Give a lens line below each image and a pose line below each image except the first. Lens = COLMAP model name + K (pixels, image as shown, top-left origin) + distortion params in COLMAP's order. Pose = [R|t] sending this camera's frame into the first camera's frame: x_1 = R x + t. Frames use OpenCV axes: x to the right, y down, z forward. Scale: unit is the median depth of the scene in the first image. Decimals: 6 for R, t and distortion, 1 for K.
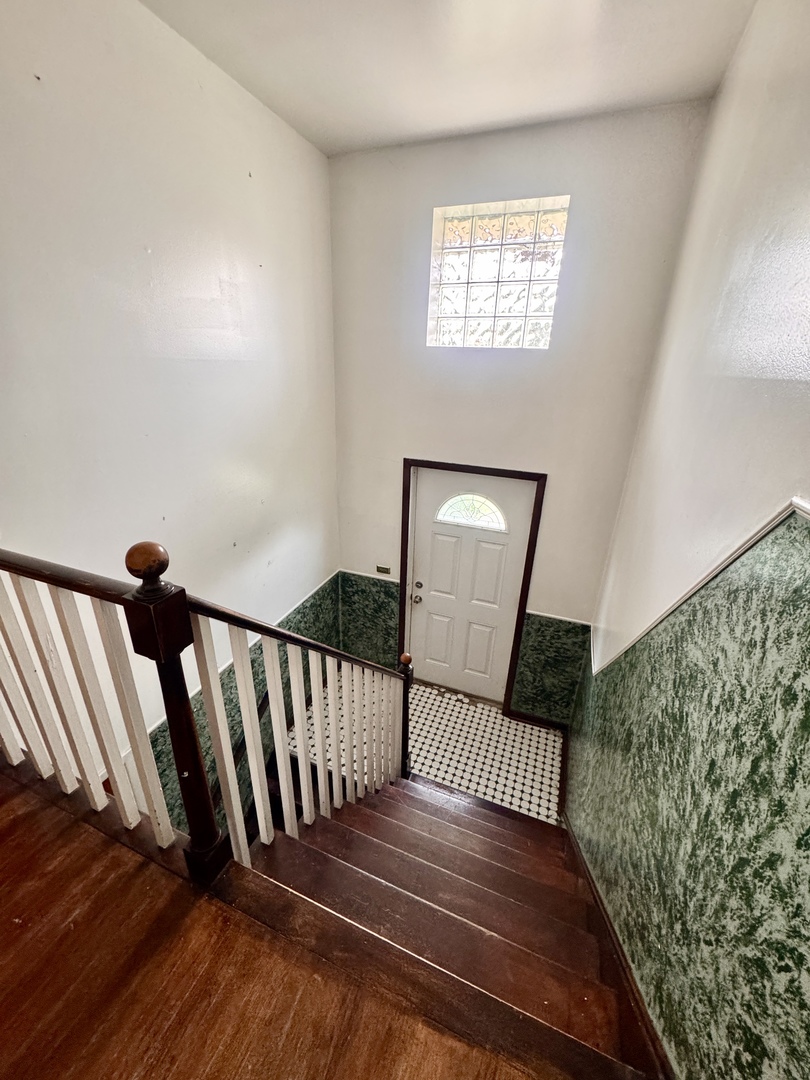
lens RADIAL K [[430.3, 0, 405.0], [0, 430.3, 540.0], [0, 0, 1]] dist [-0.001526, 0.000288]
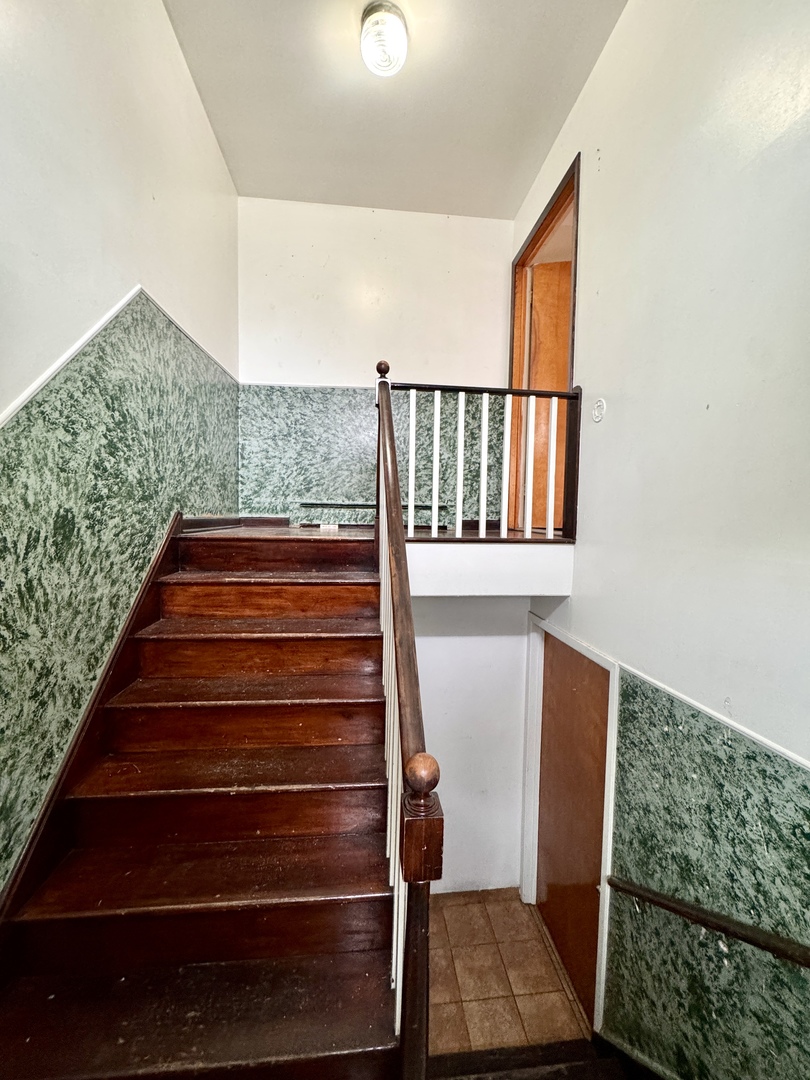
lens RADIAL K [[430.3, 0, 405.0], [0, 430.3, 540.0], [0, 0, 1]] dist [-0.001526, 0.000288]
pose [[-0.885884, -0.017689, -0.463570, 0.512043], [-0.215176, 0.900946, 0.376823, -0.025173], [0.410986, 0.433571, -0.801940, 3.489505]]
